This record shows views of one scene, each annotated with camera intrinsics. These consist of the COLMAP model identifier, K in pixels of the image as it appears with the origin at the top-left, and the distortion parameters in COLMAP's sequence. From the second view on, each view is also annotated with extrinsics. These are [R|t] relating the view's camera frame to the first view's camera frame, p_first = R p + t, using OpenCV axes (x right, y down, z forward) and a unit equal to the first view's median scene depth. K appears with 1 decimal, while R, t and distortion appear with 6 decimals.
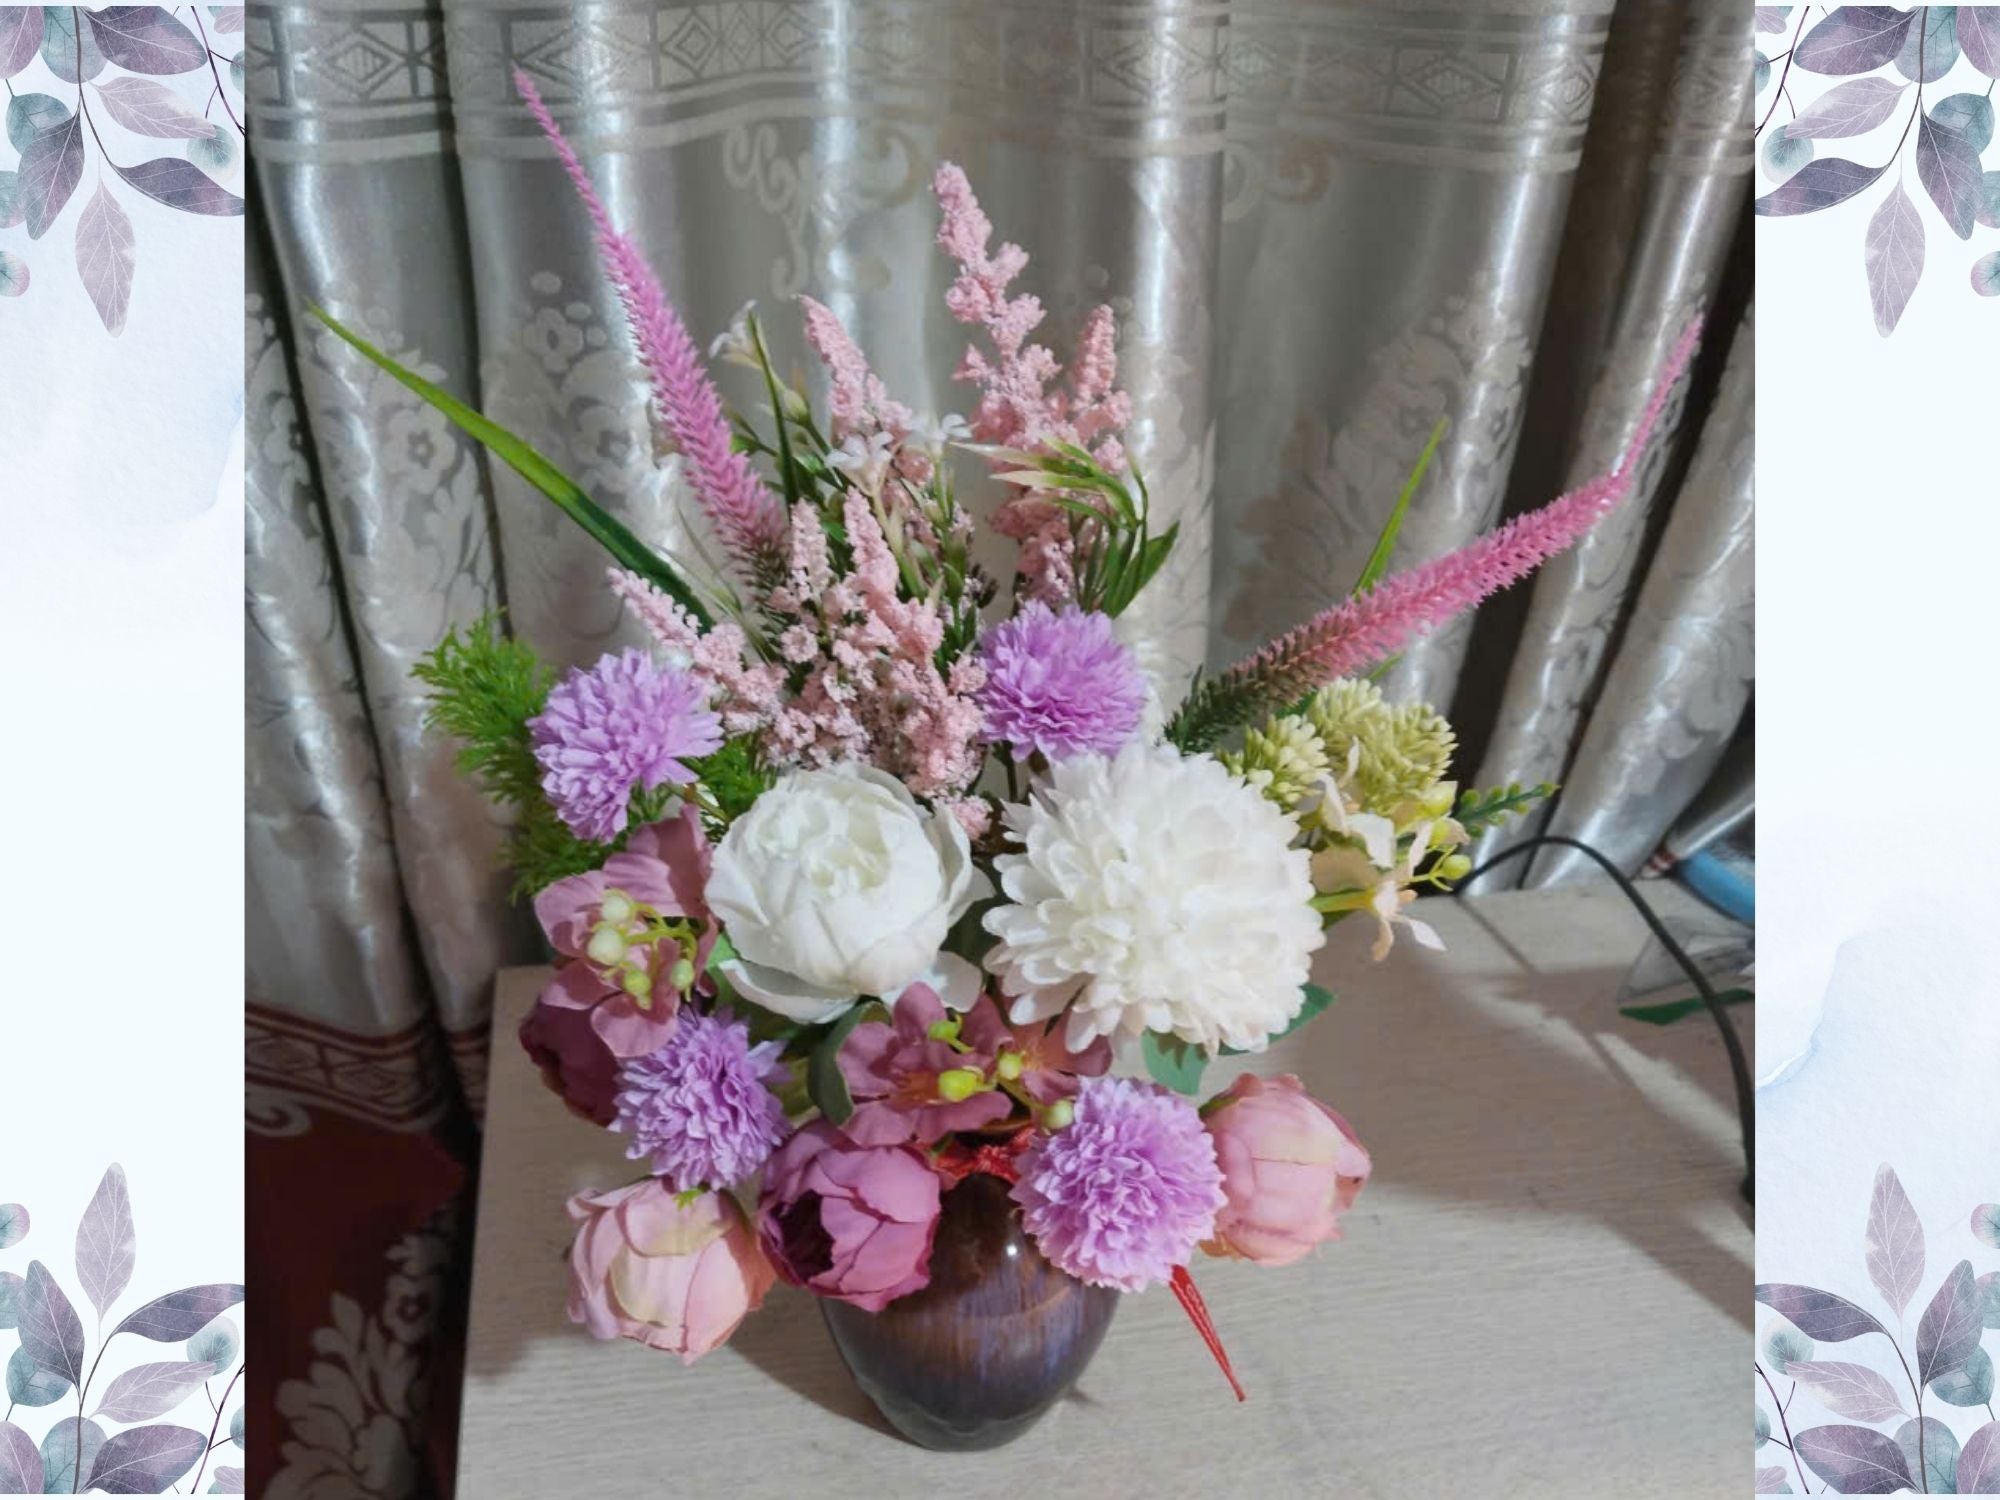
lens RADIAL K [[1635.1, 0, 998.5], [0, 1635.1, 853.2], [0, 0, 1]] dist [0.026524, -0.093240]
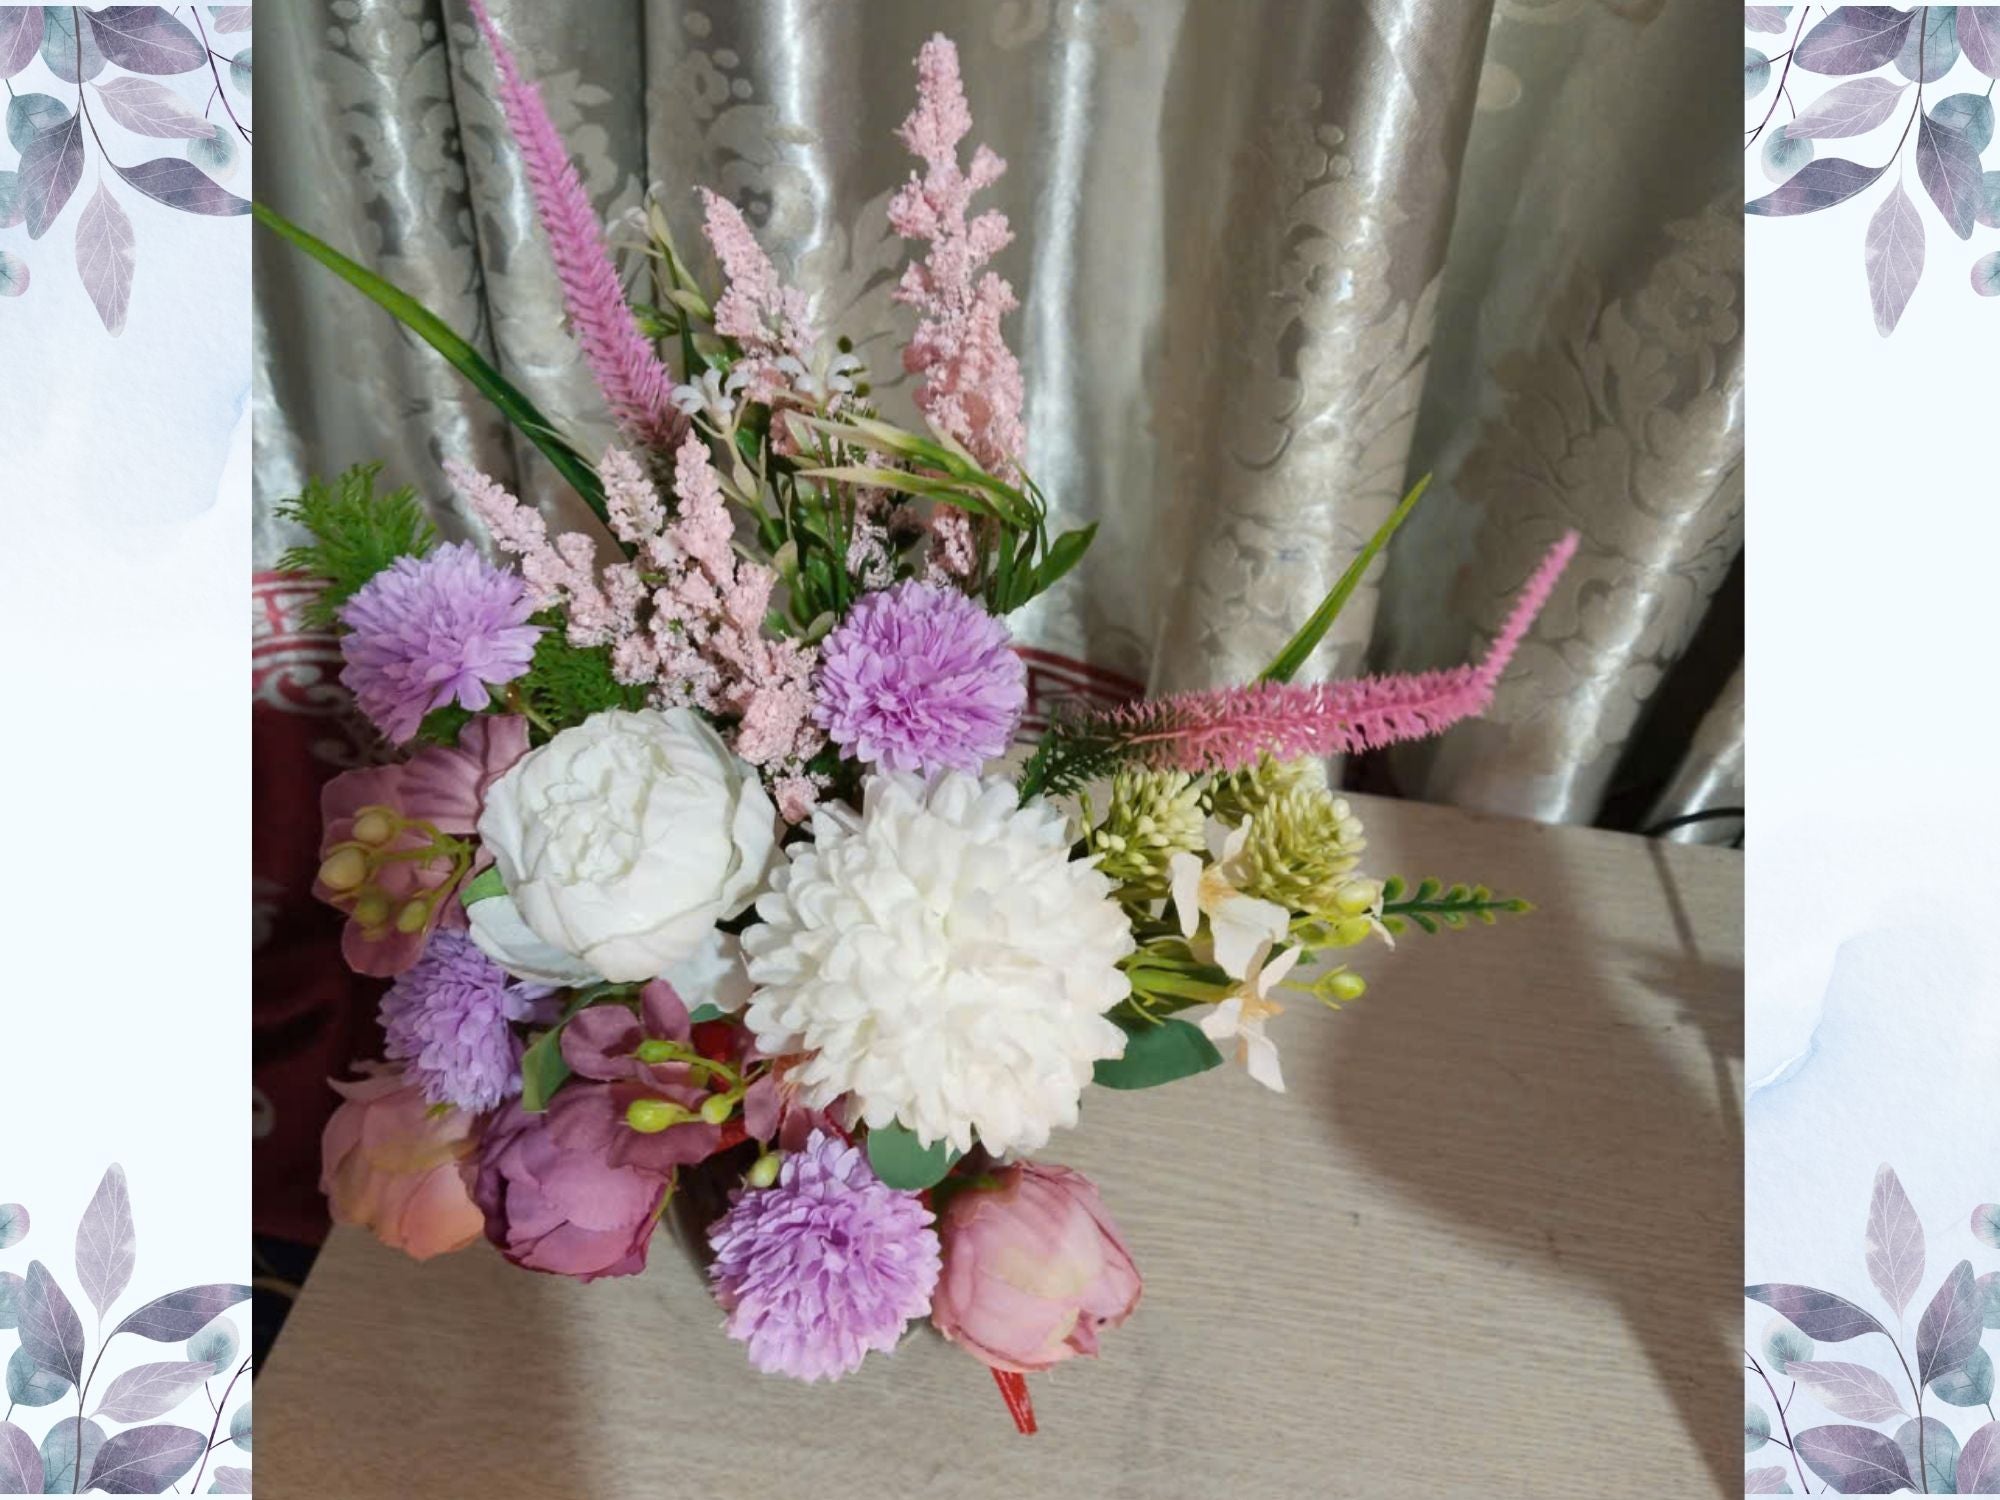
lens RADIAL K [[1635.1, 0, 1011.5], [0, 1635.1, 689.9], [0, 0, 1]] dist [0.026524, -0.093240]
pose [[0.943376, 0.239014, -0.230030, 0.191444], [-0.206096, 0.965665, 0.158161, -0.162840], [0.259935, -0.101797, 0.960245, 0.112479]]
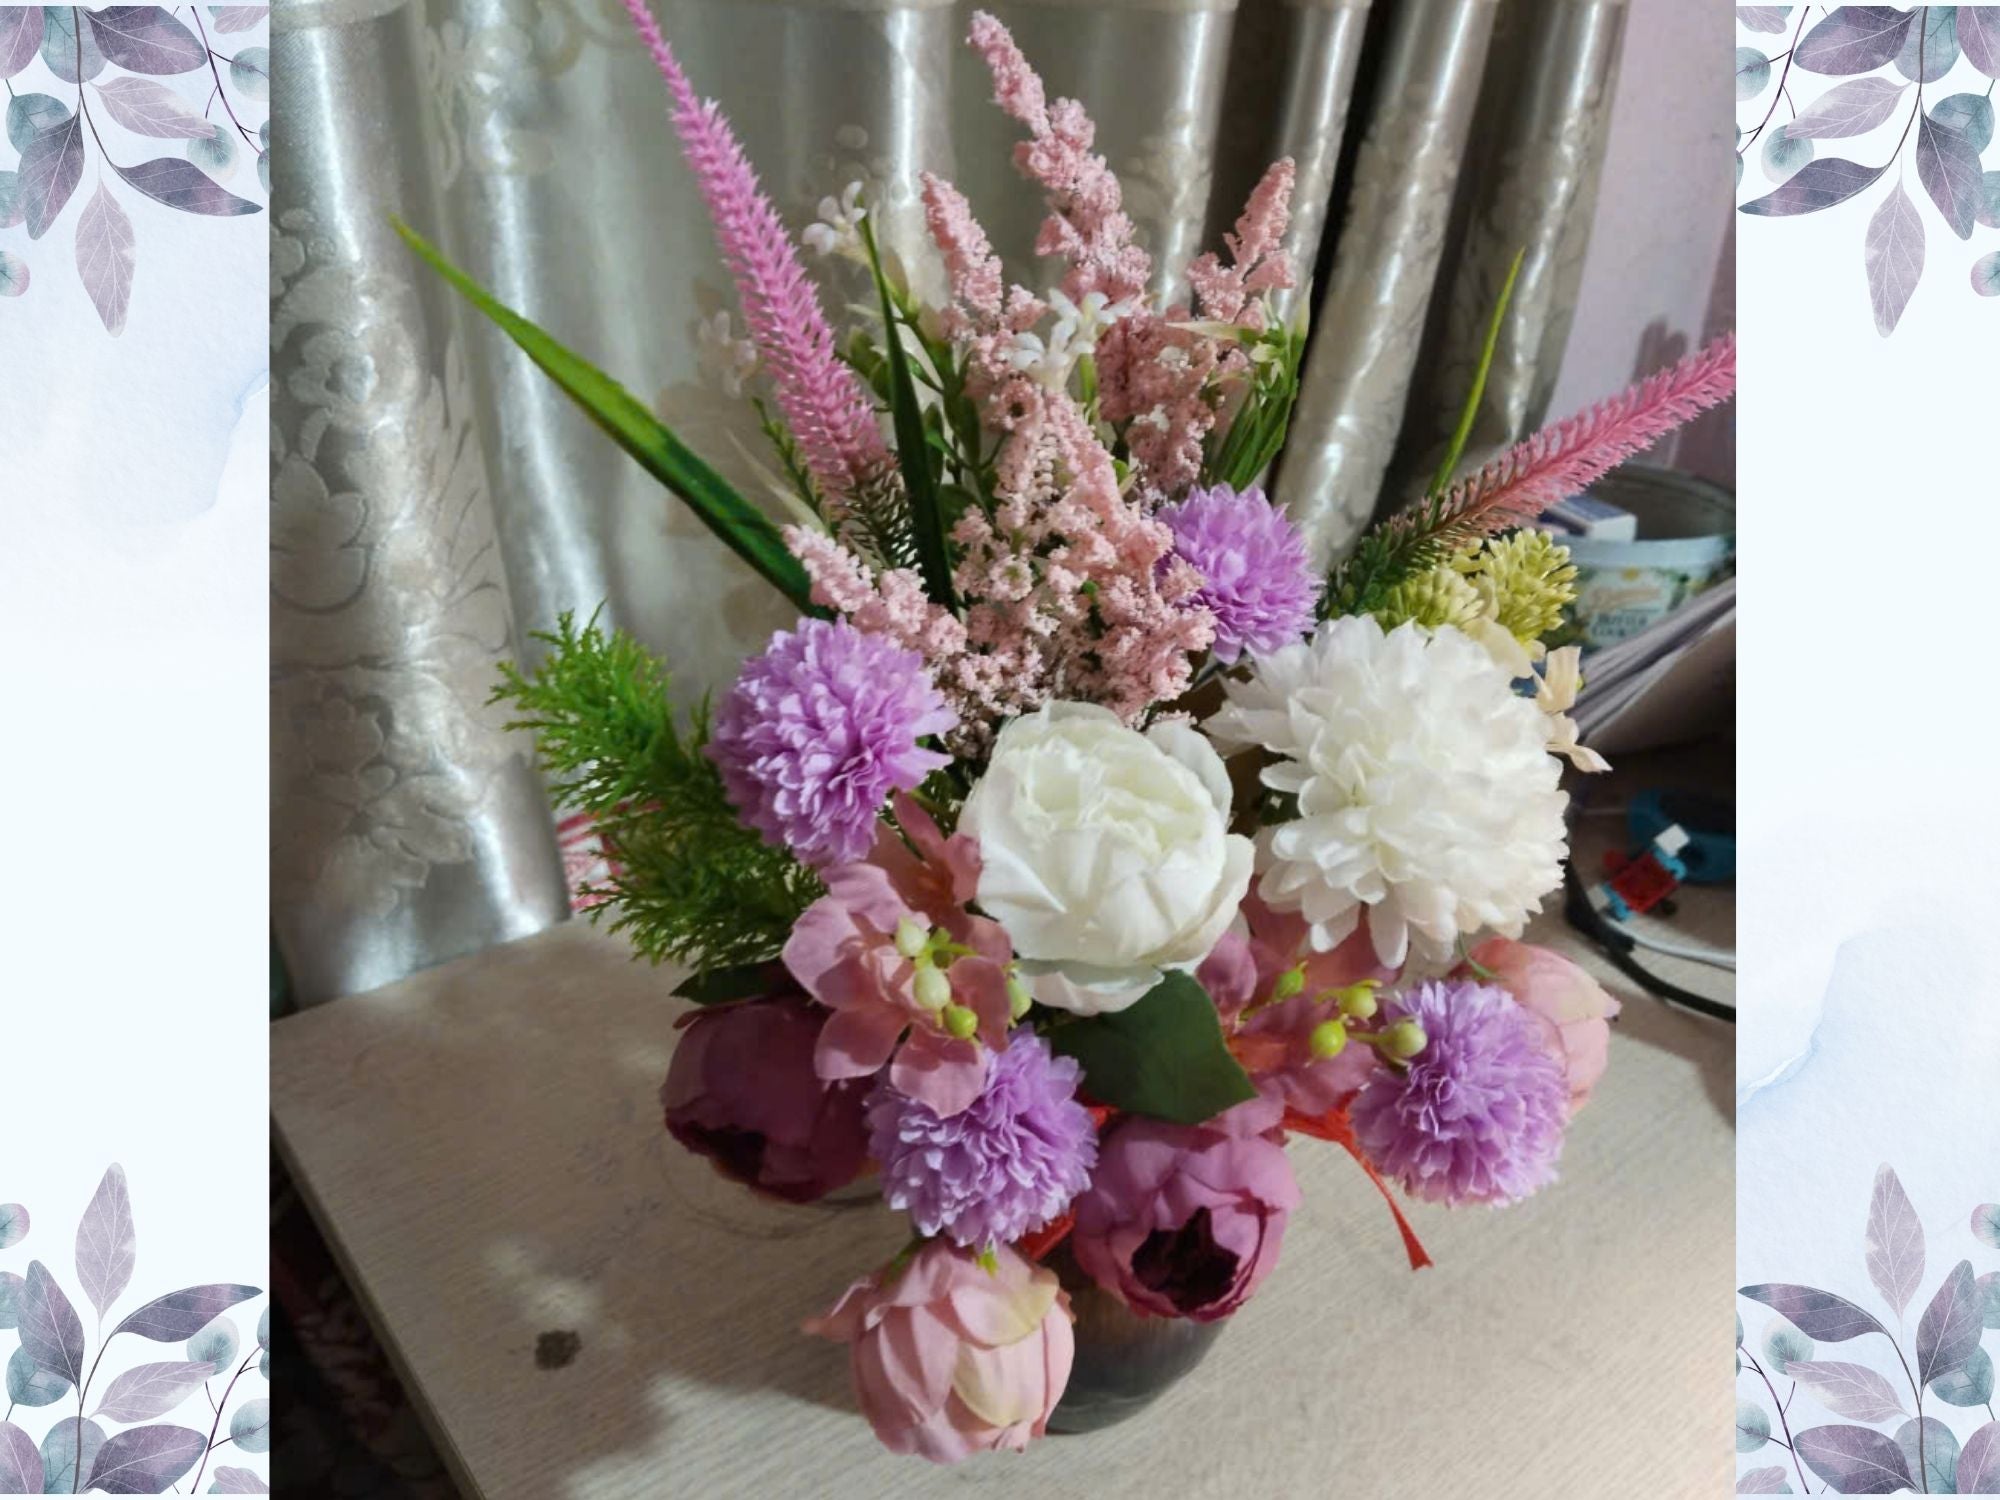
lens RADIAL K [[1635.1, 0, 1020.9], [0, 1635.1, 660.9], [0, 0, 1]] dist [0.026524, -0.093240]
pose [[0.906403, -0.183446, 0.380502, -0.280332], [0.194127, 0.980920, 0.010482, -0.058526], [-0.375165, 0.064365, 0.924721, 0.138678]]
